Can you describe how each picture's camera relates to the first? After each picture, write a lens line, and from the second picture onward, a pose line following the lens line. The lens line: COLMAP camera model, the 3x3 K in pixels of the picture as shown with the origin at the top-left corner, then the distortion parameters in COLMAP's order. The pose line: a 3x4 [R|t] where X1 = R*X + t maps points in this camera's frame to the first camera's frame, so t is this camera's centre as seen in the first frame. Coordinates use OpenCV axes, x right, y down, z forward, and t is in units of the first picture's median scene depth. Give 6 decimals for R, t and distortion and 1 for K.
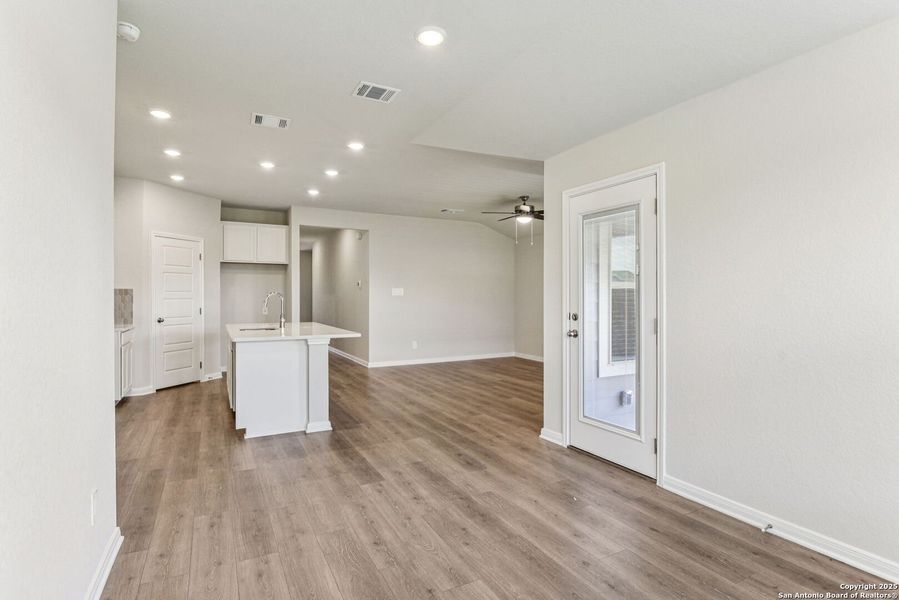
lens RADIAL K [[442.8, 0, 446.8], [0, 442.8, 296.9], [0, 0, 1]] dist [-0.015251, -0.000448]
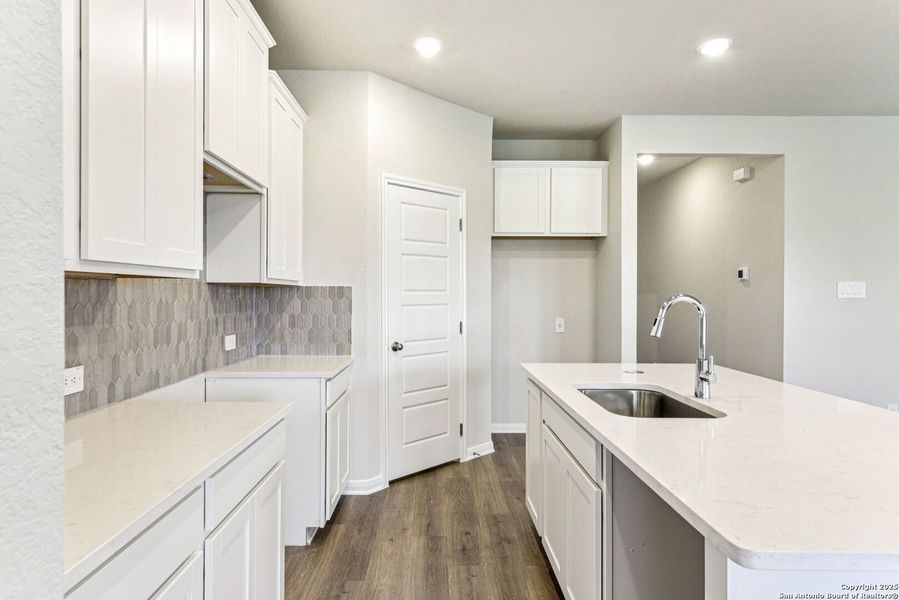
lens RADIAL K [[530.8, 0, 447.9], [0, 530.8, 300.1], [0, 0, 1]] dist [0.028468, -0.001752]
pose [[0.893827, 0.007018, -0.448357, -0.332004], [-0.001690, 0.999923, 0.012283, -0.009766], [0.448409, -0.010222, 0.893770, 0.490111]]
